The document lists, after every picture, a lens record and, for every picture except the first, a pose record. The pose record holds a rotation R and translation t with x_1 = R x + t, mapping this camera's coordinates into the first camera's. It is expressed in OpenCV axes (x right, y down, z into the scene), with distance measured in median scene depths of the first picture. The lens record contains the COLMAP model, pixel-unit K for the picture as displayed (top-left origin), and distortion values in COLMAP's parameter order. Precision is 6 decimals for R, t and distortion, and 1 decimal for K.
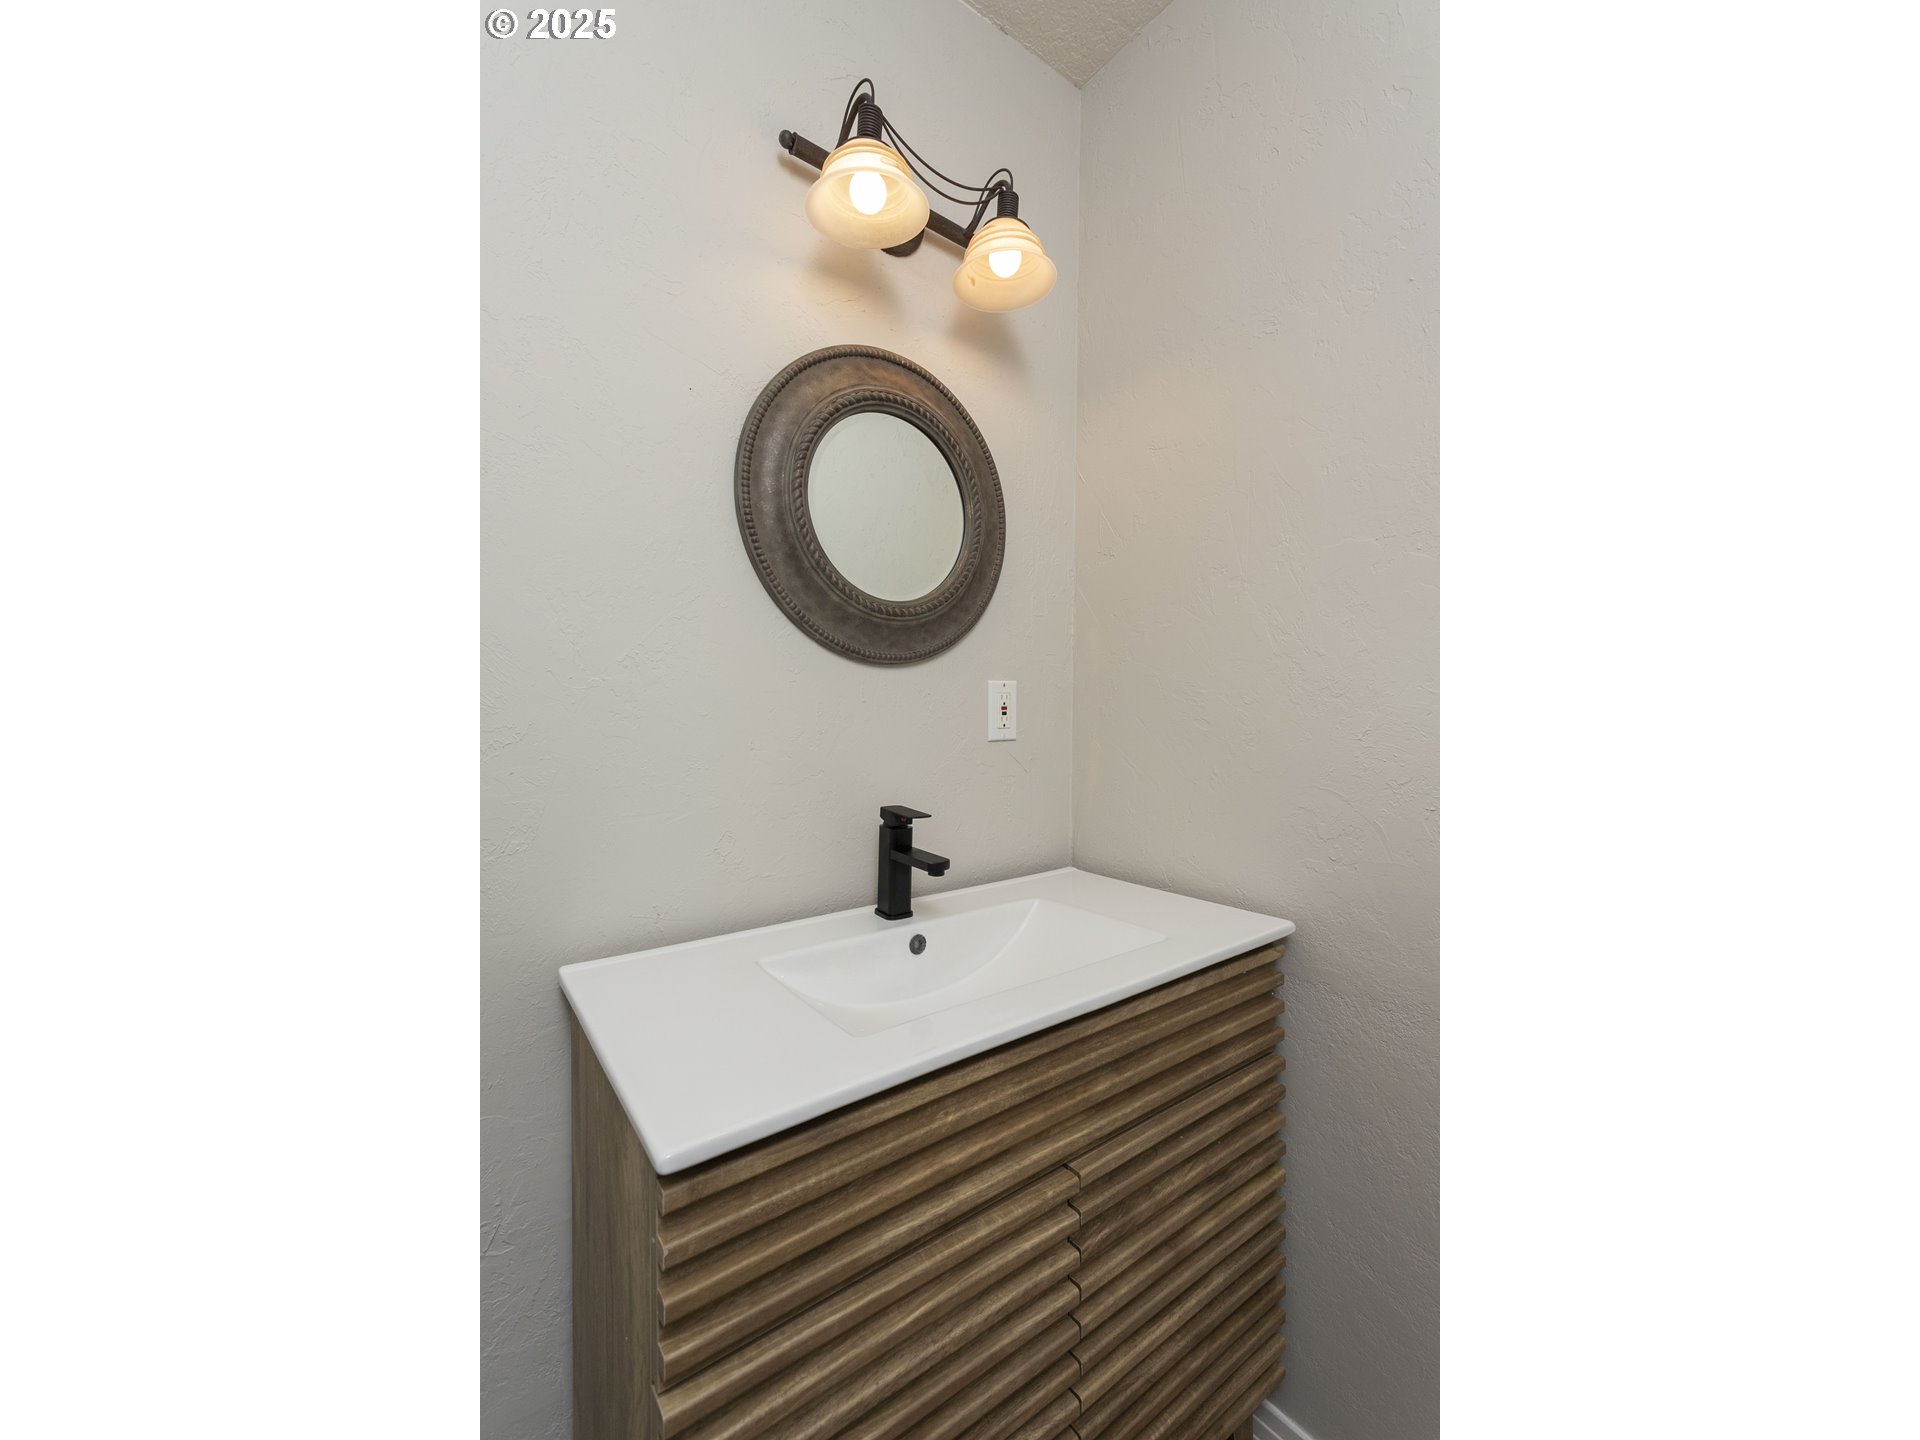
lens RADIAL K [[752.7, 0, 960.0], [0, 752.7, 720.0], [0, 0, 1]] dist [0.002177, 0.000070]
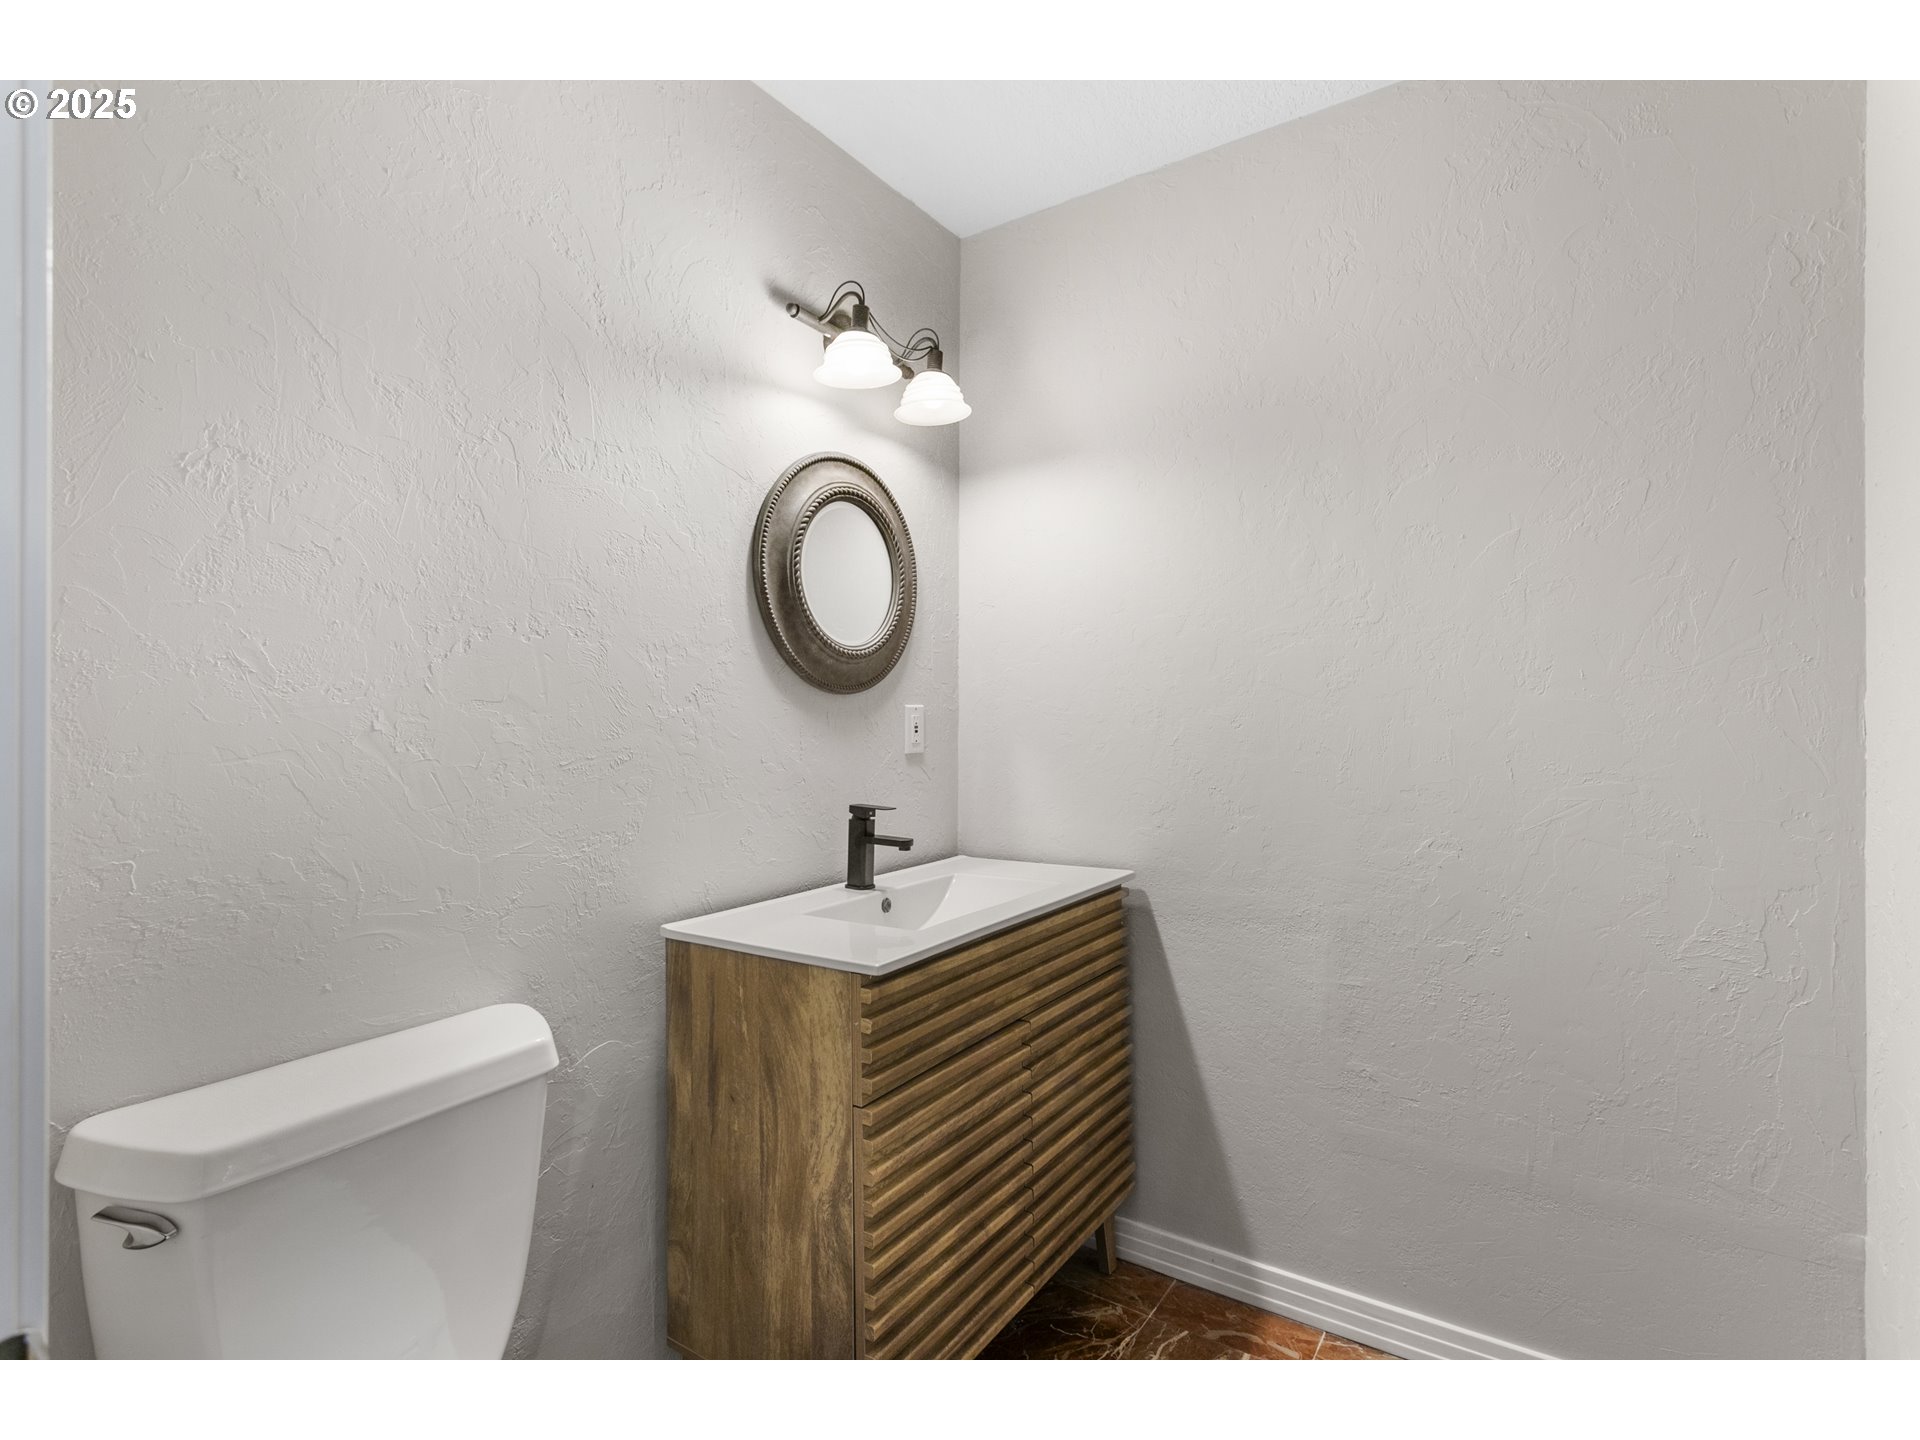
lens RADIAL K [[935.6, 0, 955.2], [0, 935.6, 707.3], [0, 0, 1]] dist [-0.002809, 0.000327]
pose [[0.953890, -0.006351, 0.300090, -0.452031], [0.014969, 0.999539, -0.026428, -0.008865], [-0.299783, 0.029702, 0.953545, -0.659600]]
